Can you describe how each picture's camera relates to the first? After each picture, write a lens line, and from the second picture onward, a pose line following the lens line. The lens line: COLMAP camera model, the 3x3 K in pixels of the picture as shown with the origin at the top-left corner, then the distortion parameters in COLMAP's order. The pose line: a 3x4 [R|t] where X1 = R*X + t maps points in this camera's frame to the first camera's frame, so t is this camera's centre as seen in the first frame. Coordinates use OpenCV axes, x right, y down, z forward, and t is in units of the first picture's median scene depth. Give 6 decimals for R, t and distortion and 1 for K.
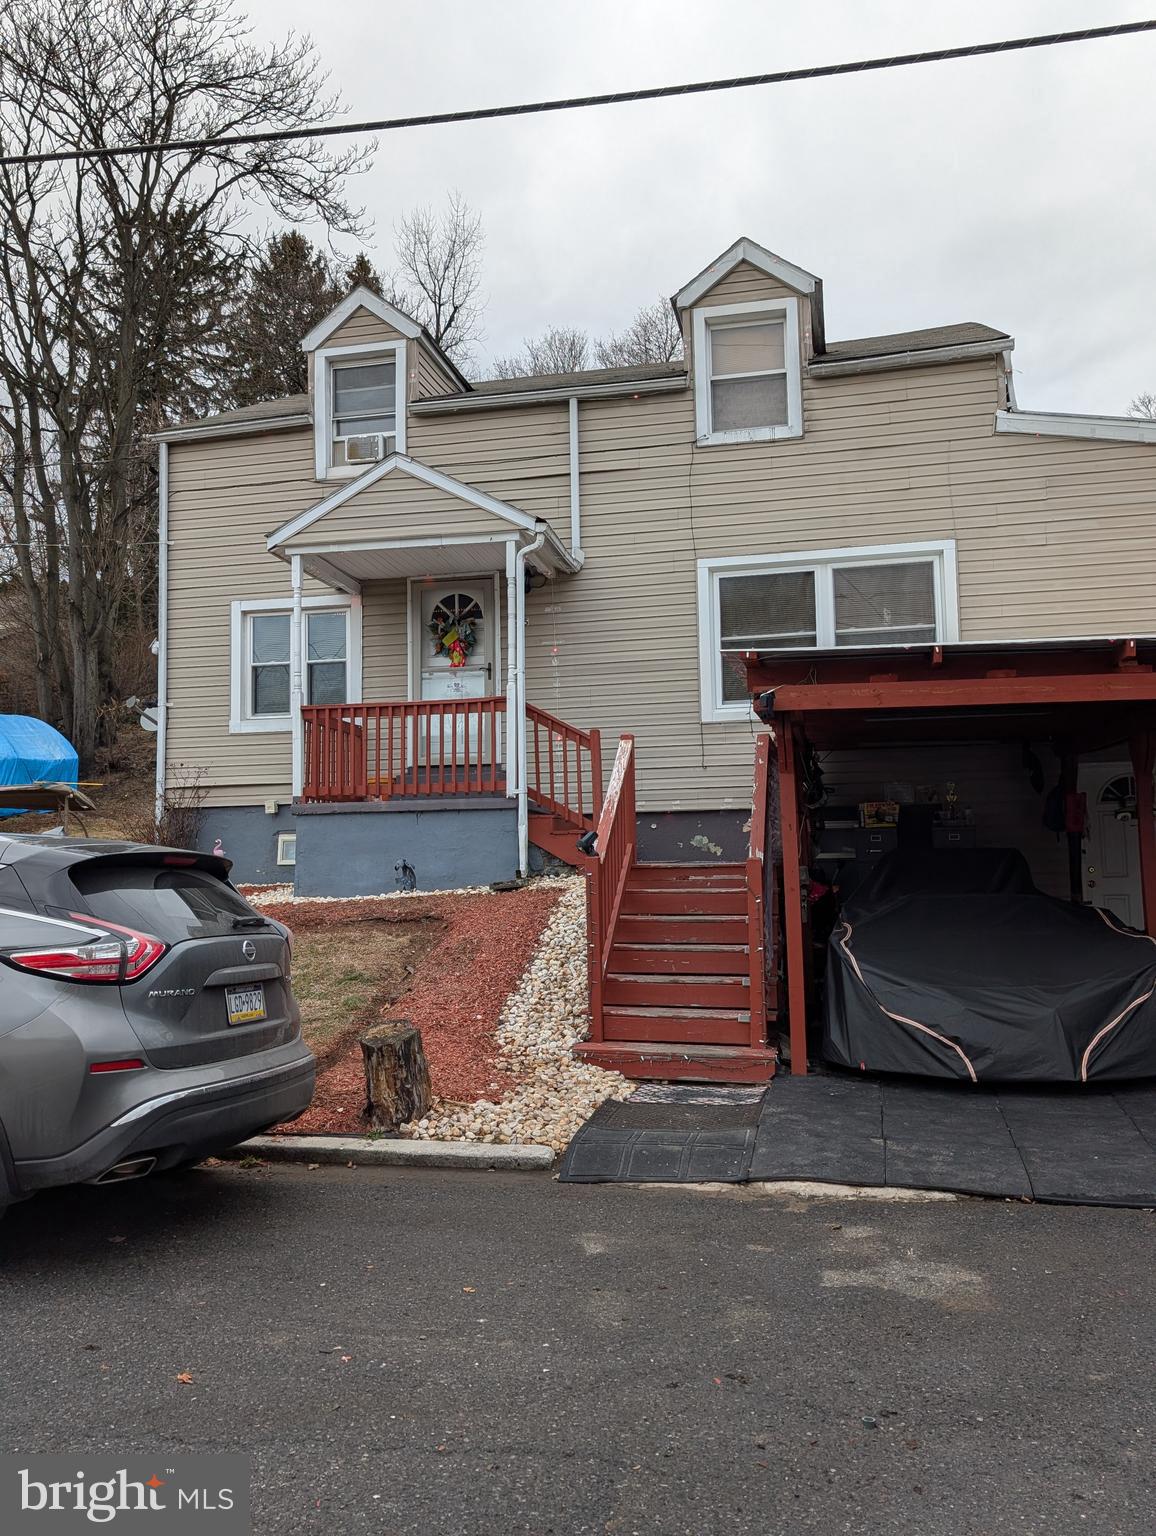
lens RADIAL K [[1230.7, 0, 578.0], [0, 1230.7, 768.0], [0, 0, 1]] dist [0.051117, -0.077067]
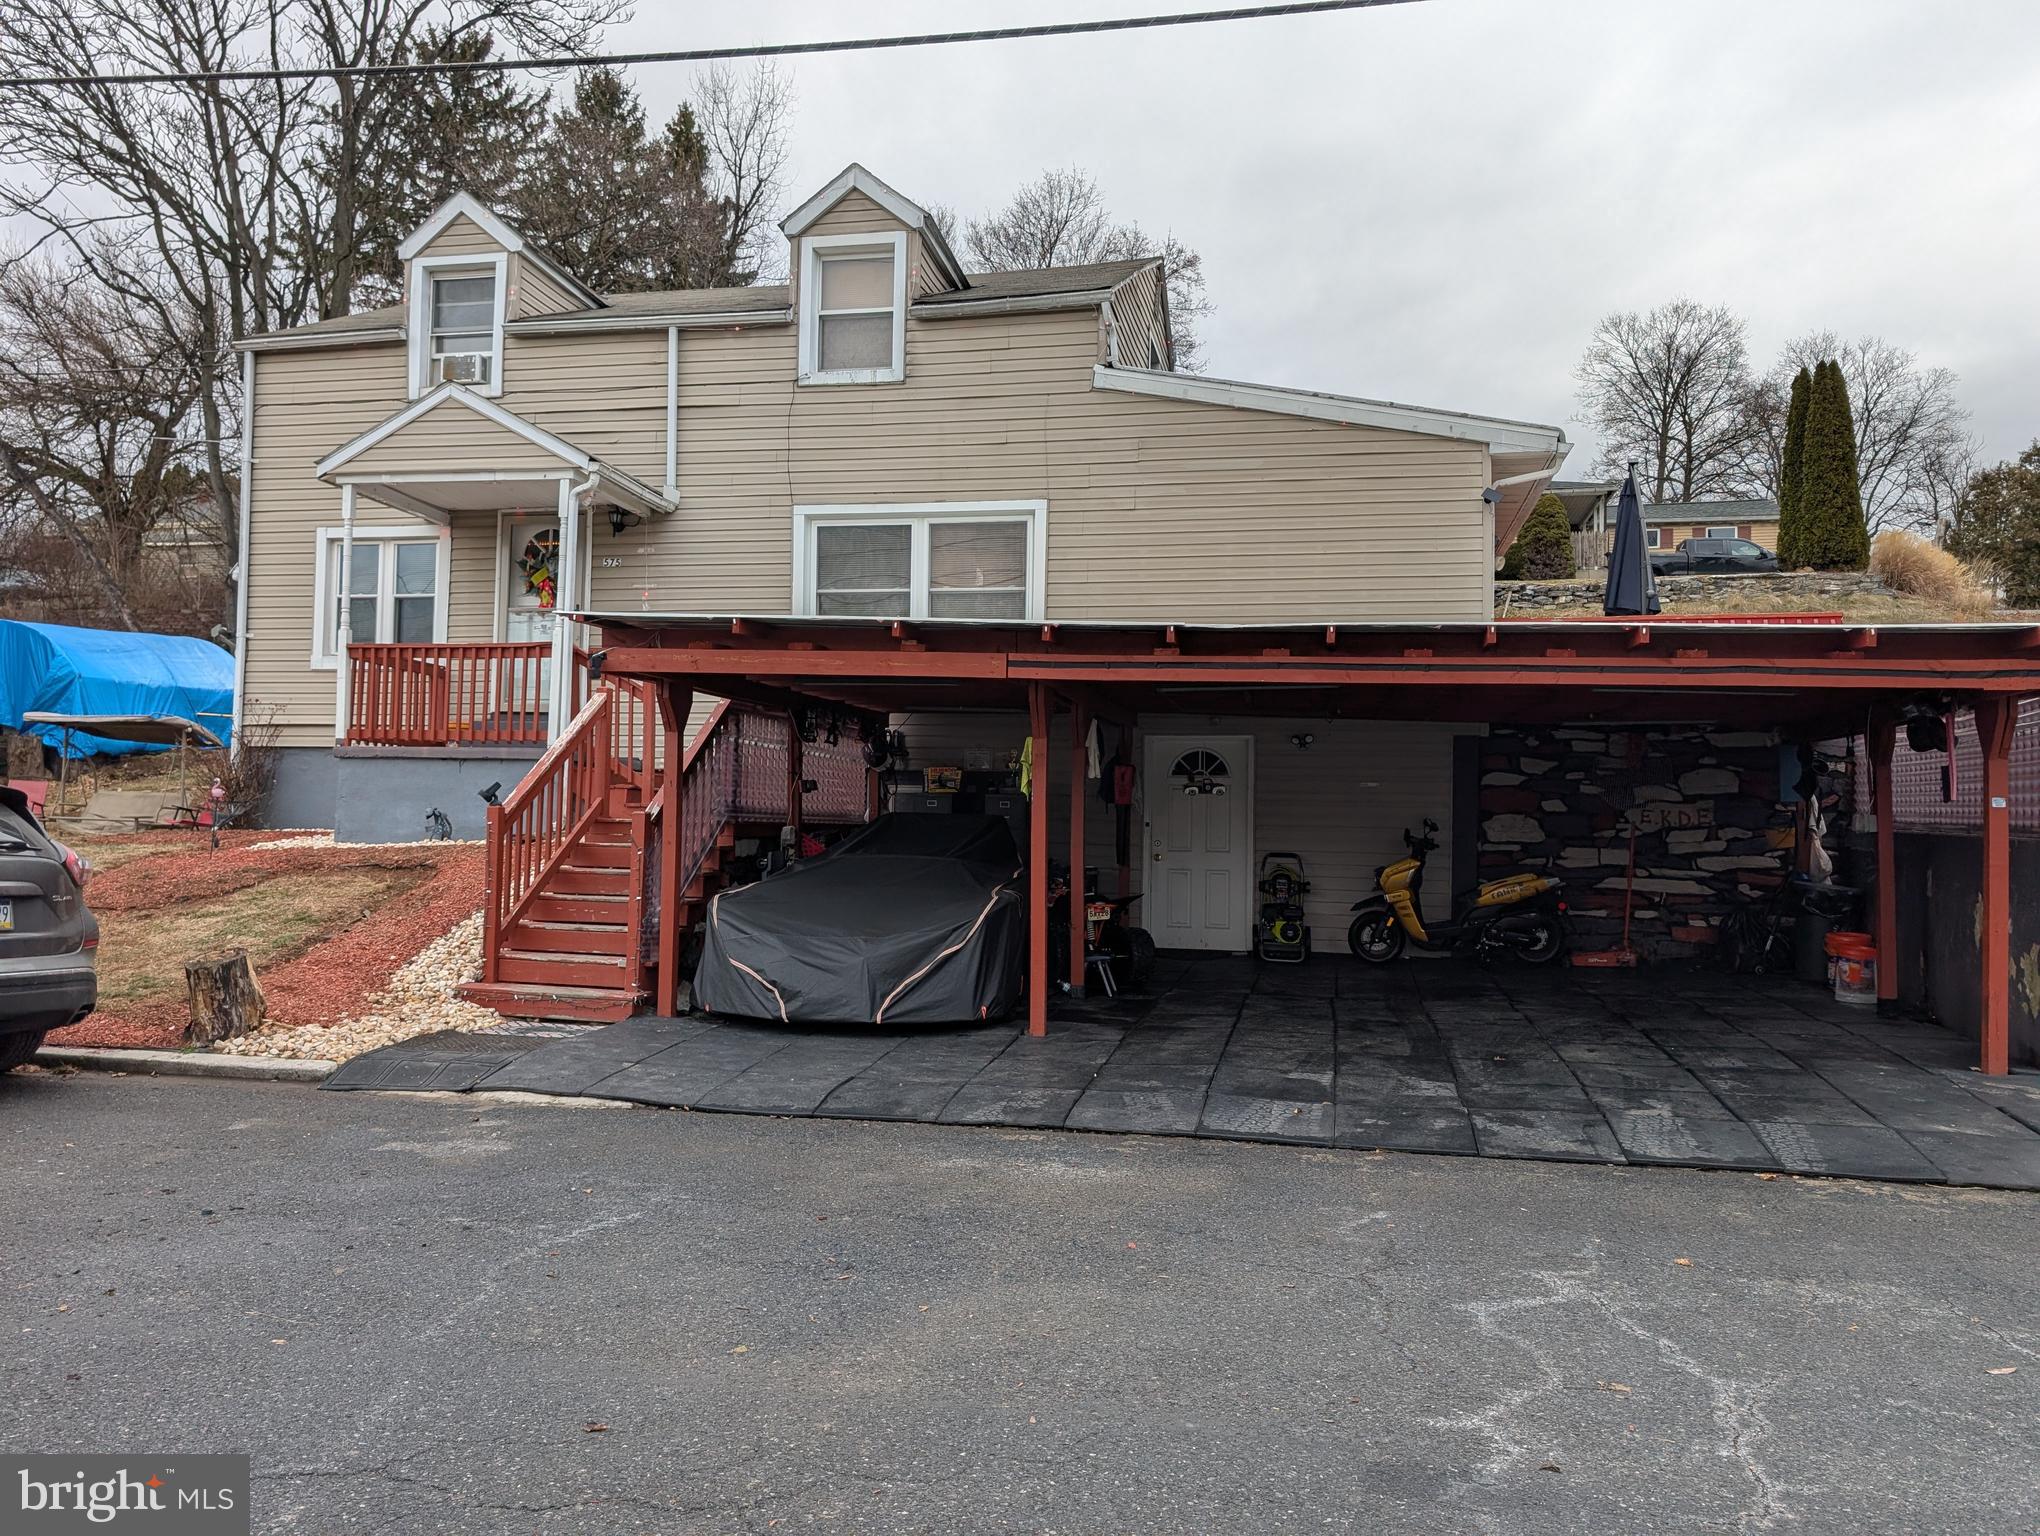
lens RADIAL K [[1450.1, 0, 1019.1], [0, 1450.1, 801.9], [0, 0, 1]] dist [0.013351, -0.006914]
pose [[0.998831, 0.037256, 0.030803, 0.242661], [-0.038853, 0.997839, 0.052987, -0.007321], [-0.028763, -0.054122, 0.998120, -0.133062]]
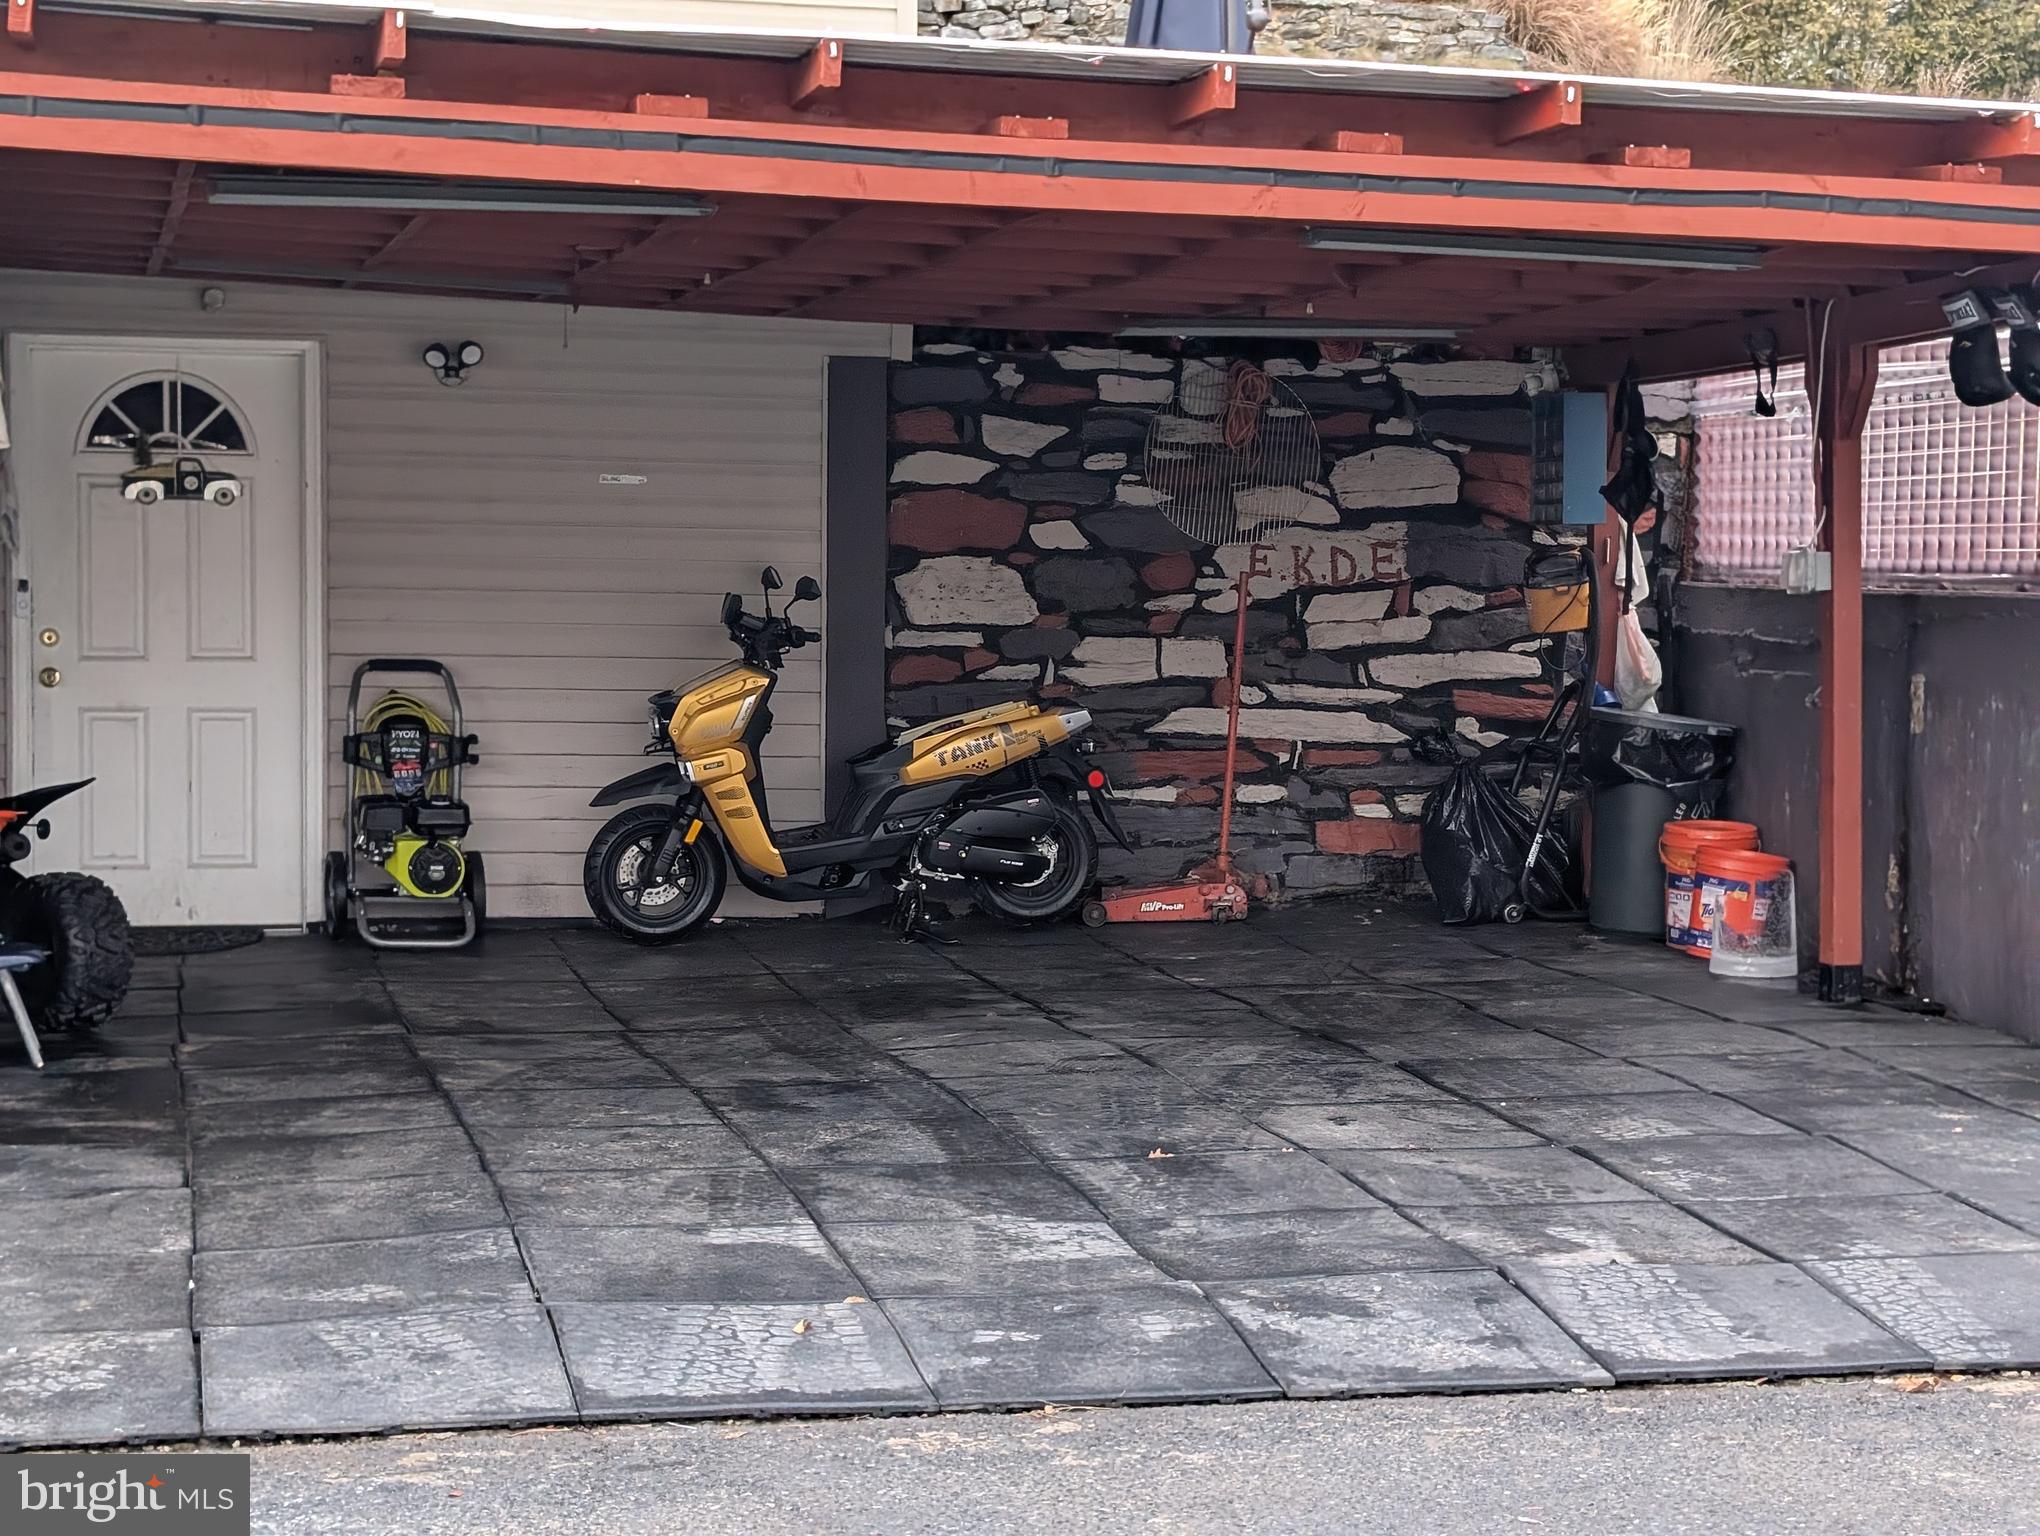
lens RADIAL K [[3737.6, 0, 1020.0], [0, 3737.6, 768.0], [0, 0, 1]] dist [0.229796, -0.309488]
pose [[0.890782, 0.010066, 0.454319, 0.154309], [-0.058450, 0.993988, 0.092581, 0.002391], [-0.450655, -0.109025, 0.886015, -0.079478]]
